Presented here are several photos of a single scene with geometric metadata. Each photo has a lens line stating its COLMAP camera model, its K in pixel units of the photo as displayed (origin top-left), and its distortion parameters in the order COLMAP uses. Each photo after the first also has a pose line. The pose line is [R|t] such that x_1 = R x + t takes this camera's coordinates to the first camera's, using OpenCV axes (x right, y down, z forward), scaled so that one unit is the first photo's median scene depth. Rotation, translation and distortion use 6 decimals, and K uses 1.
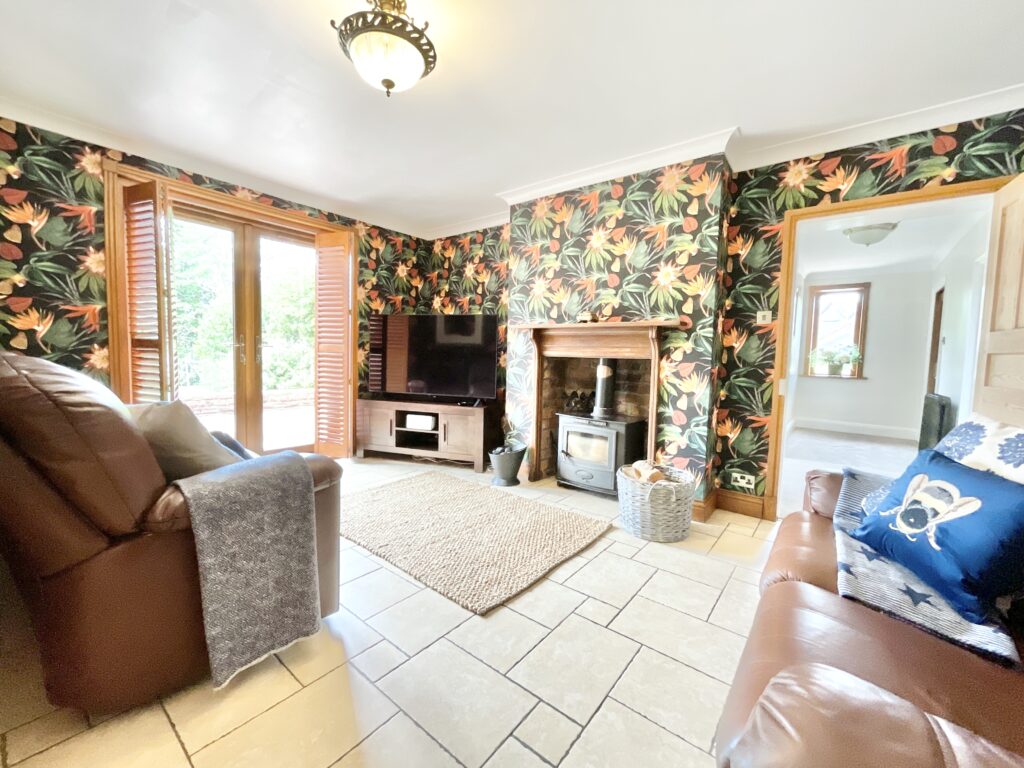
lens RADIAL K [[414.2, 0, 511.5], [0, 414.2, 386.0], [0, 0, 1]] dist [0.001634, 0.000108]
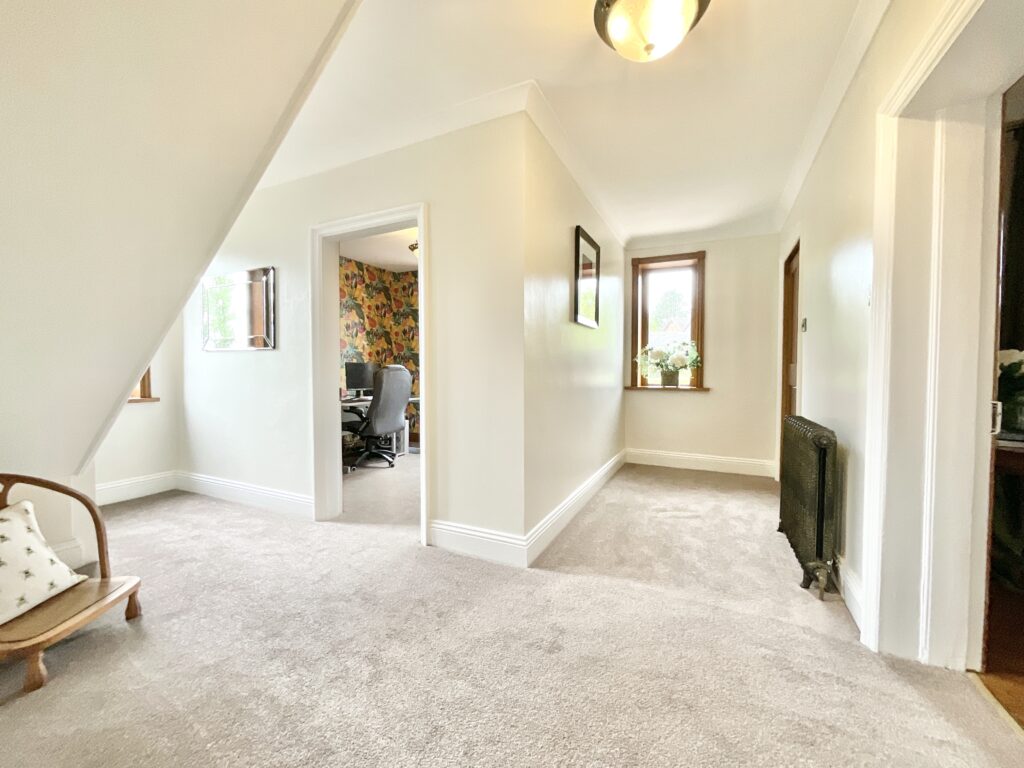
lens RADIAL K [[414.2, 0, 514.3], [0, 414.2, 382.7], [0, 0, 1]] dist [0.001634, 0.000108]
pose [[0.973305, -0.022528, 0.228406, 0.370181], [0.032133, 0.998745, -0.038419, -0.012967], [-0.227254, 0.044733, 0.972808, 0.385730]]
